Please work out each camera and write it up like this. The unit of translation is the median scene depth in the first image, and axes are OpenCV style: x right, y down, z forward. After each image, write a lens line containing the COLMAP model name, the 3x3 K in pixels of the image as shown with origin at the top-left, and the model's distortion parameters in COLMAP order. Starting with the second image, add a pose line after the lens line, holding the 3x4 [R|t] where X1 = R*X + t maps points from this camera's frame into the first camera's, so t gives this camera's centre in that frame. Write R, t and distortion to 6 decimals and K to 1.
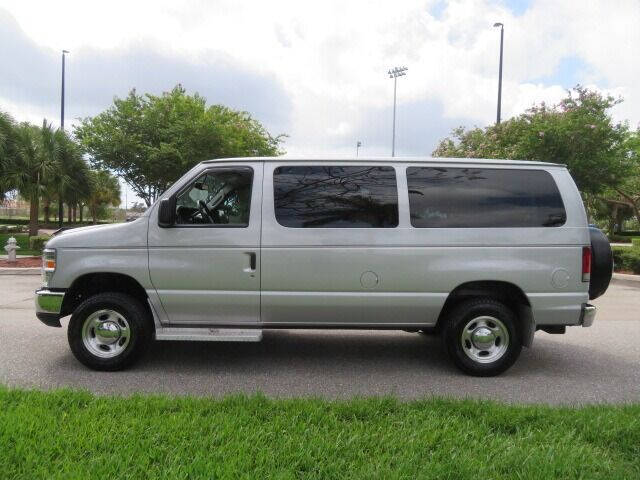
lens RADIAL K [[460.8, 0, 320.0], [0, 460.8, 240.0], [0, 0, 1]] dist [-0.001442, 0.000339]
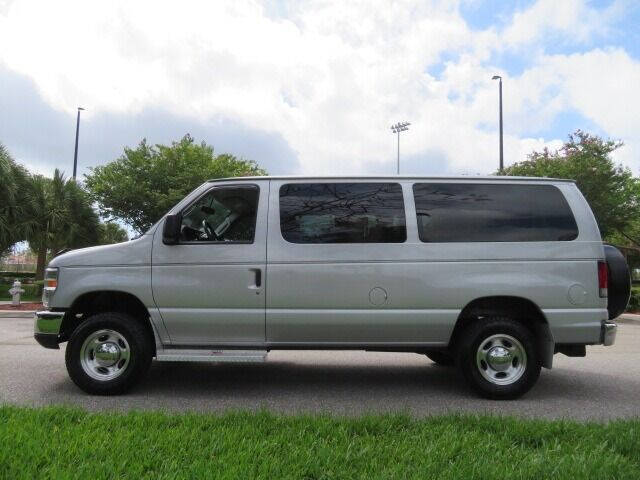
lens RADIAL K [[461.6, 0, 320.0], [0, 461.6, 240.0], [0, 0, 1]] dist [0.000604, -0.000248]
pose [[0.999870, -0.009459, -0.013036, -0.001061], [0.007876, 0.993160, -0.116492, 0.079519], [0.014049, 0.116375, 0.993106, 0.021440]]
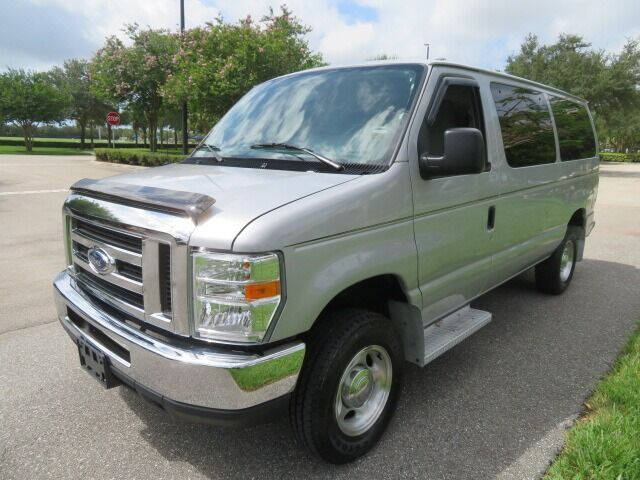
lens RADIAL K [[460.8, 0, 320.0], [0, 460.8, 240.0], [0, 0, 1]] dist [-0.001442, 0.000339]
pose [[0.678937, -0.162381, 0.716015, -0.830228], [0.025423, 0.979850, 0.198109, -0.067052], [-0.733757, -0.116301, 0.669384, 0.701148]]
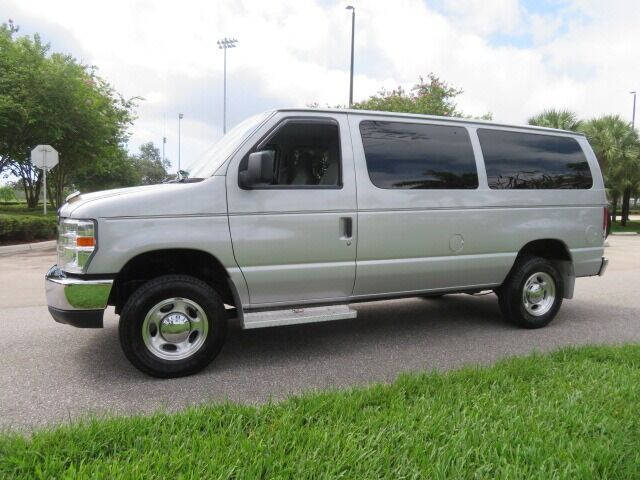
lens RADIAL K [[460.8, 0, 320.0], [0, 460.8, 240.0], [0, 0, 1]] dist [-0.001442, 0.000339]
pose [[0.922420, -0.041367, 0.383967, -0.523839], [0.022317, 0.998295, 0.053940, 0.020616], [-0.385543, -0.041186, 0.921770, 0.208825]]
